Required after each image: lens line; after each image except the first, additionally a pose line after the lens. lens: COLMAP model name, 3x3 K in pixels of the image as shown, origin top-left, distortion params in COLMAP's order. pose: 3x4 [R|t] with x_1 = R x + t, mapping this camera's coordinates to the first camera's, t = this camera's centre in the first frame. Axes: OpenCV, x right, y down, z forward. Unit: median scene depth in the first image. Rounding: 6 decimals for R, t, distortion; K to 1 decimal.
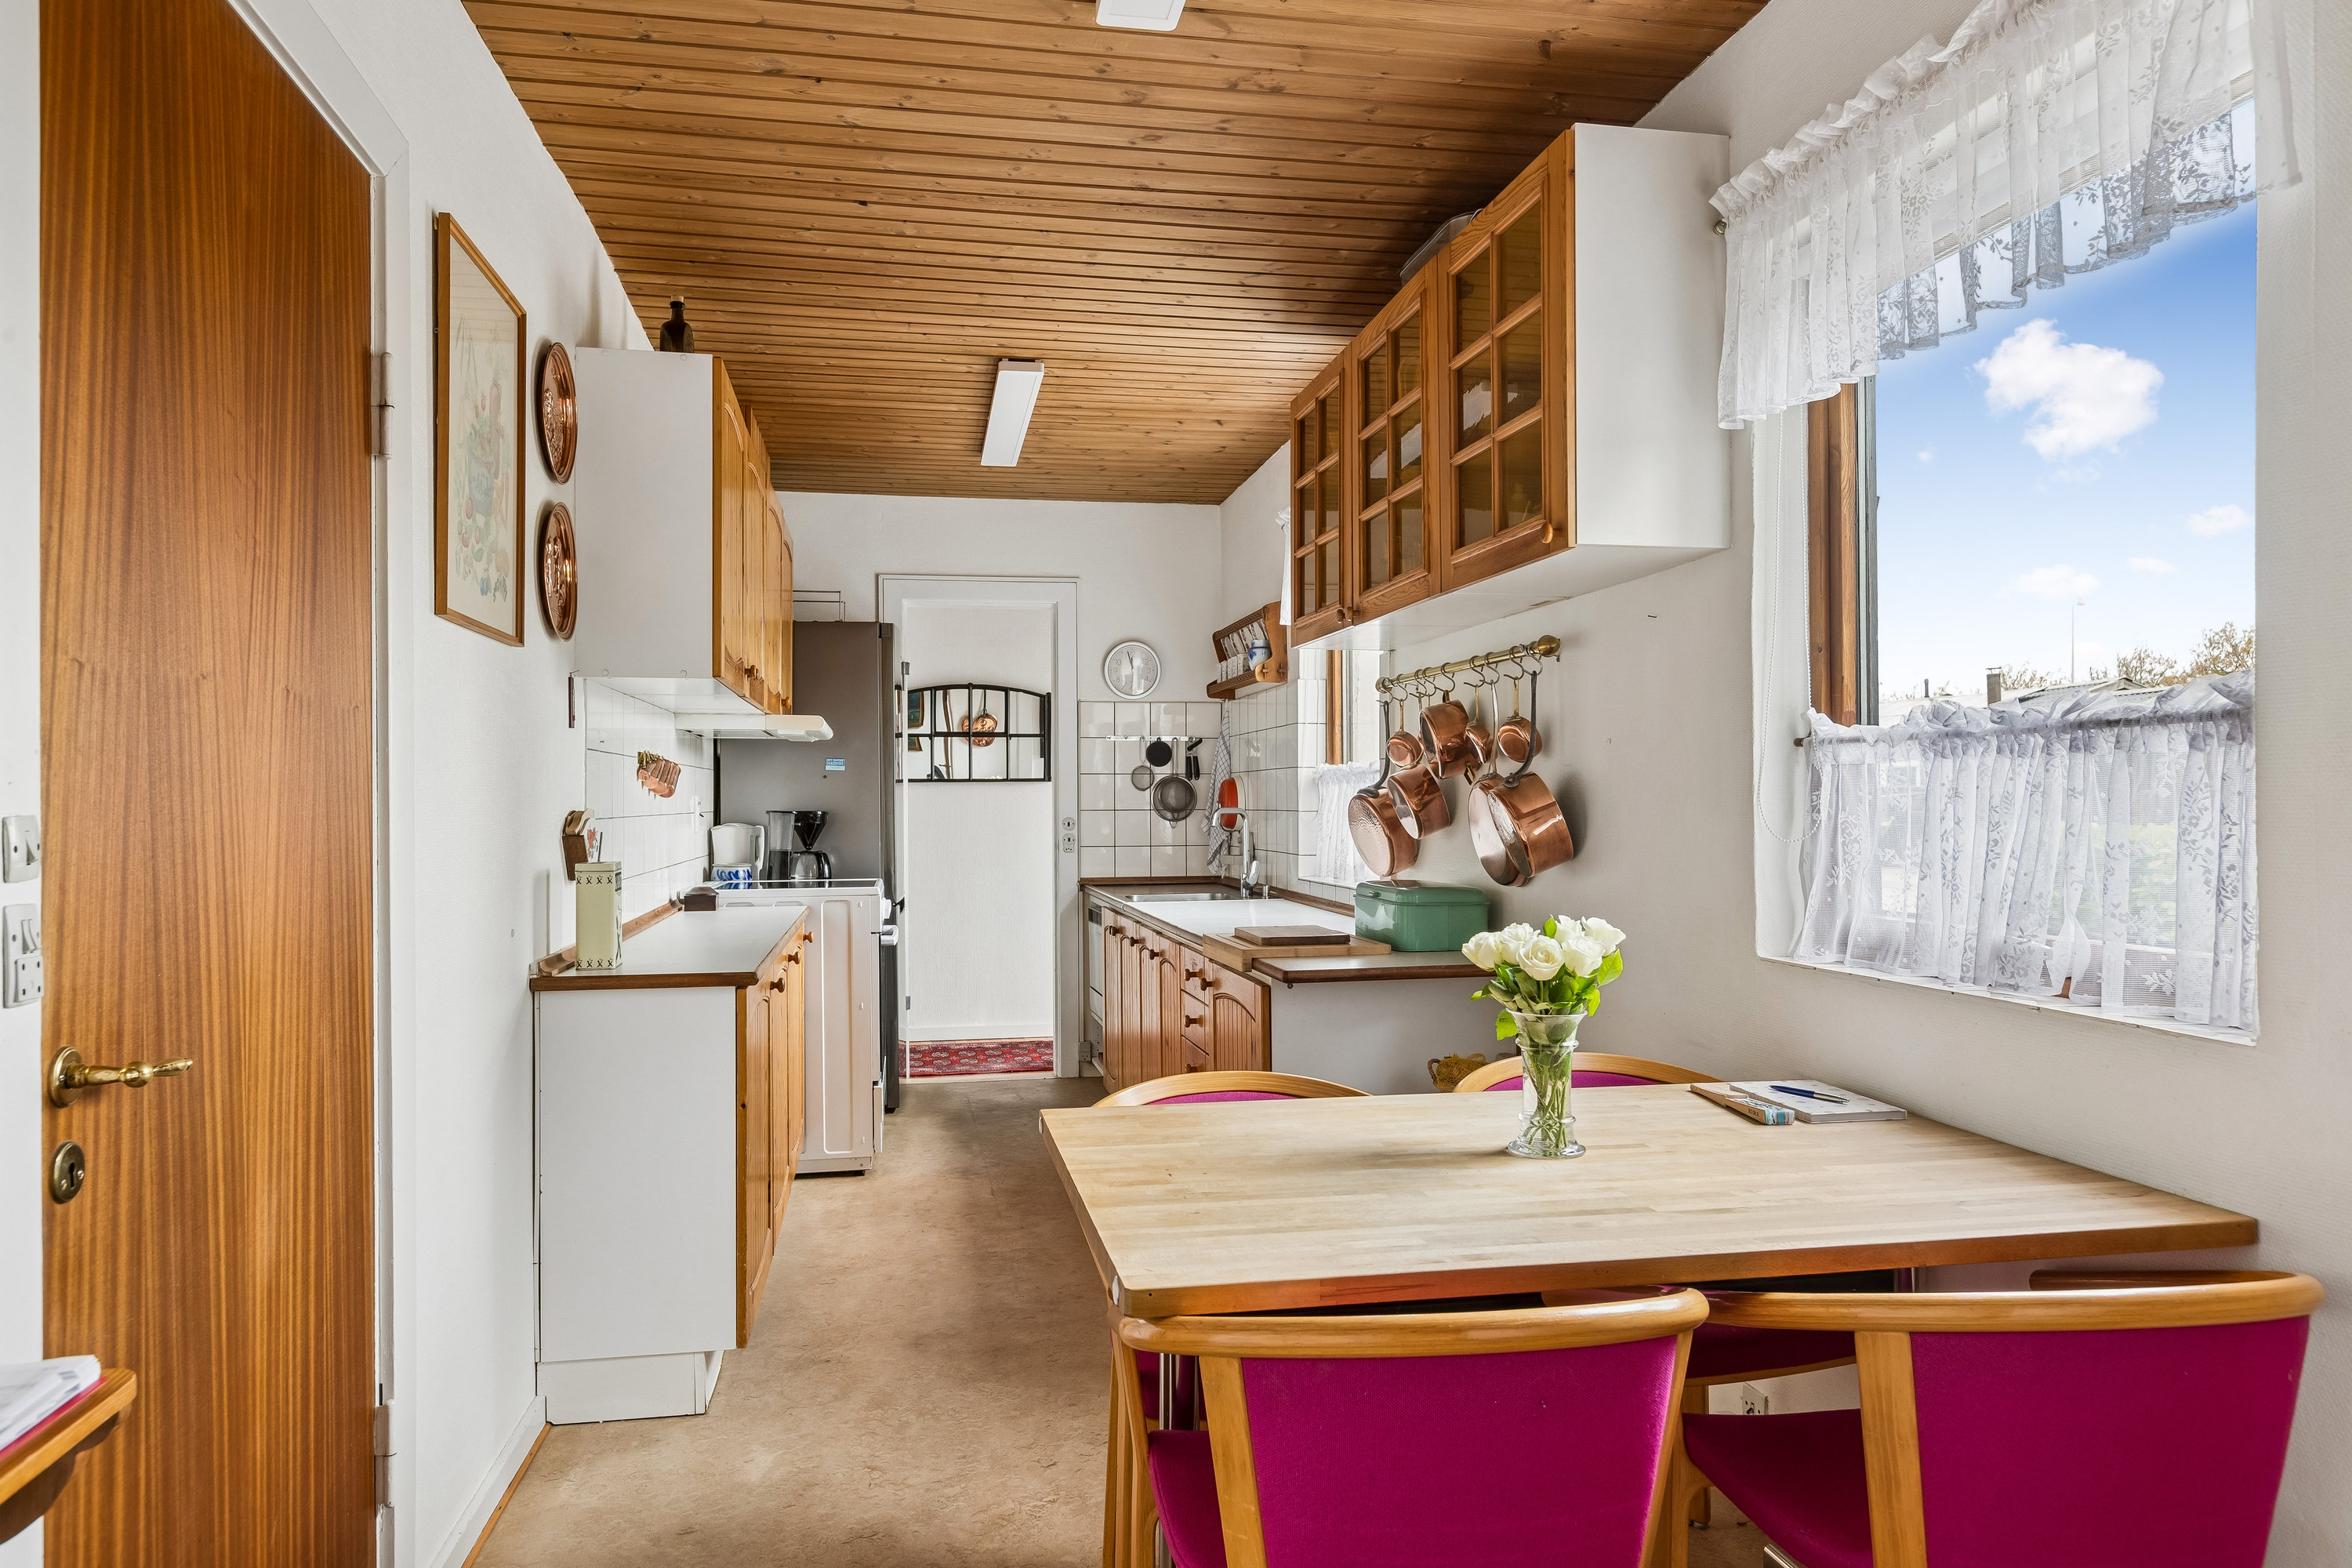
lens RADIAL K [[1553.9, 0, 1178.1], [0, 1553.9, 785.6], [0, 0, 1]] dist [0.000062, -0.003515]
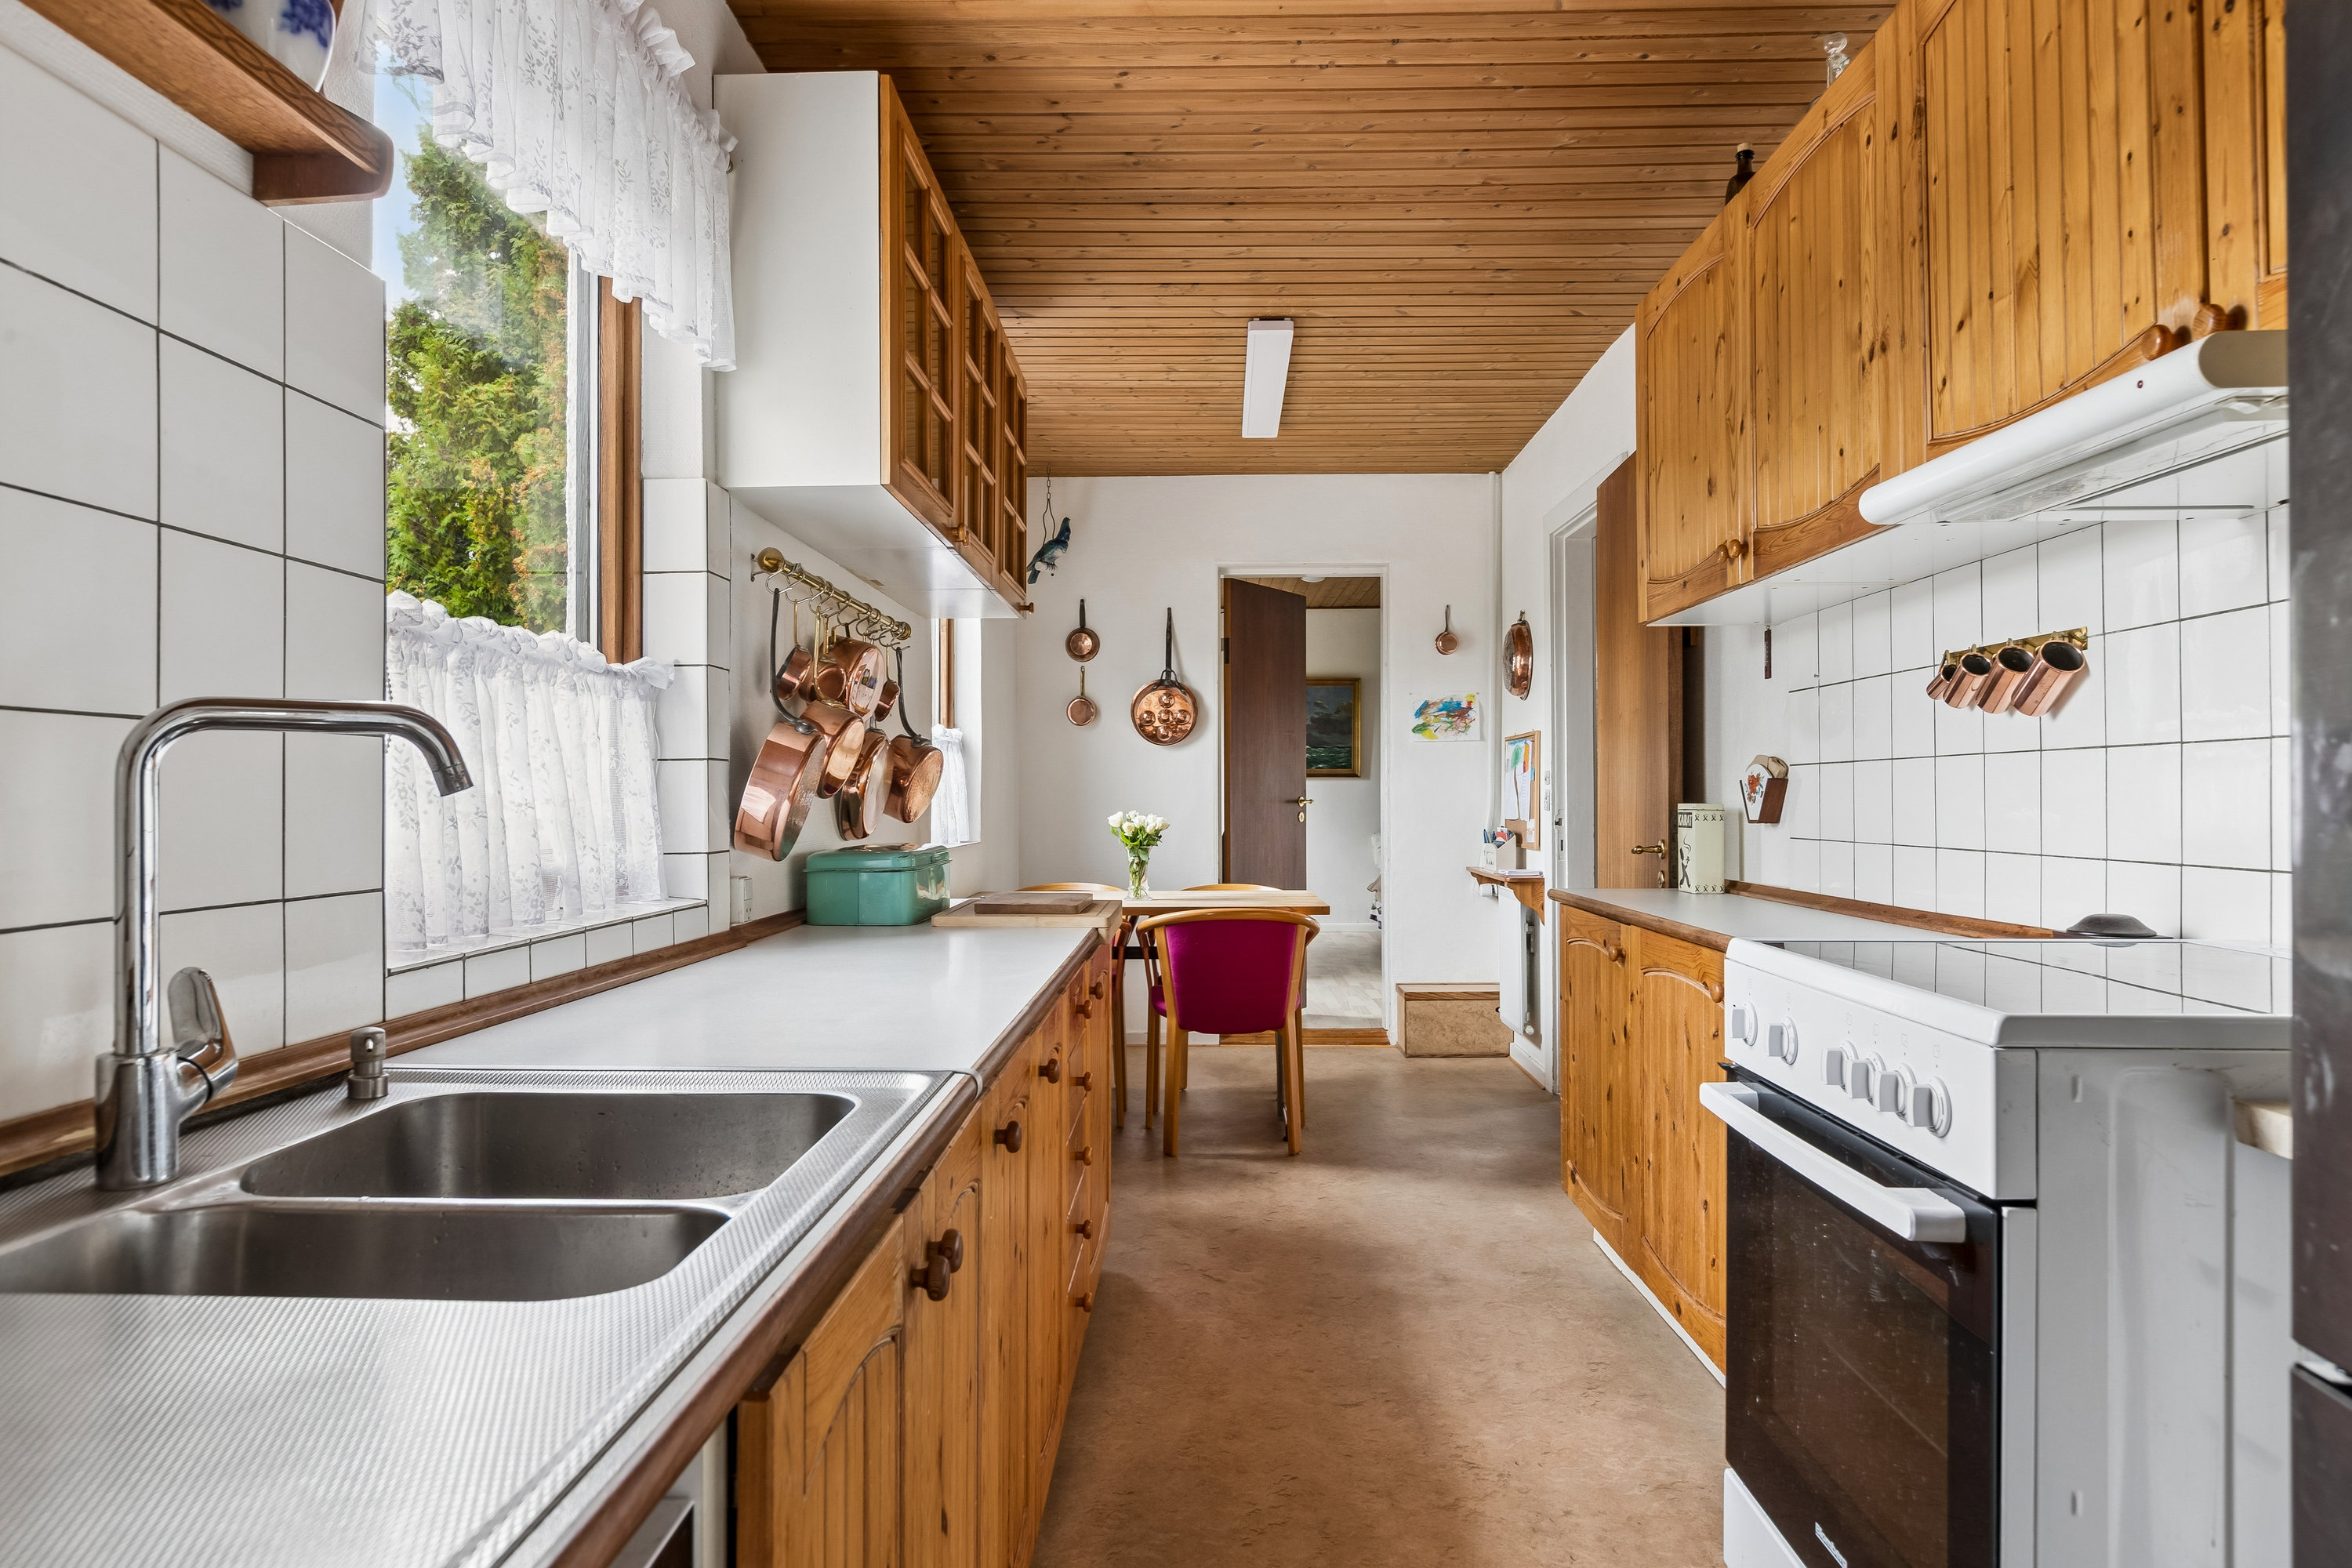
lens RADIAL K [[1553.9, 0, 1176.9], [0, 1553.9, 780.5], [0, 0, 1]] dist [0.000062, -0.003515]
pose [[-0.980767, 0.014332, 0.194657, -0.176076], [0.011989, 0.999841, -0.013205, 0.036933], [-0.194815, -0.010618, -0.980783, 1.813501]]
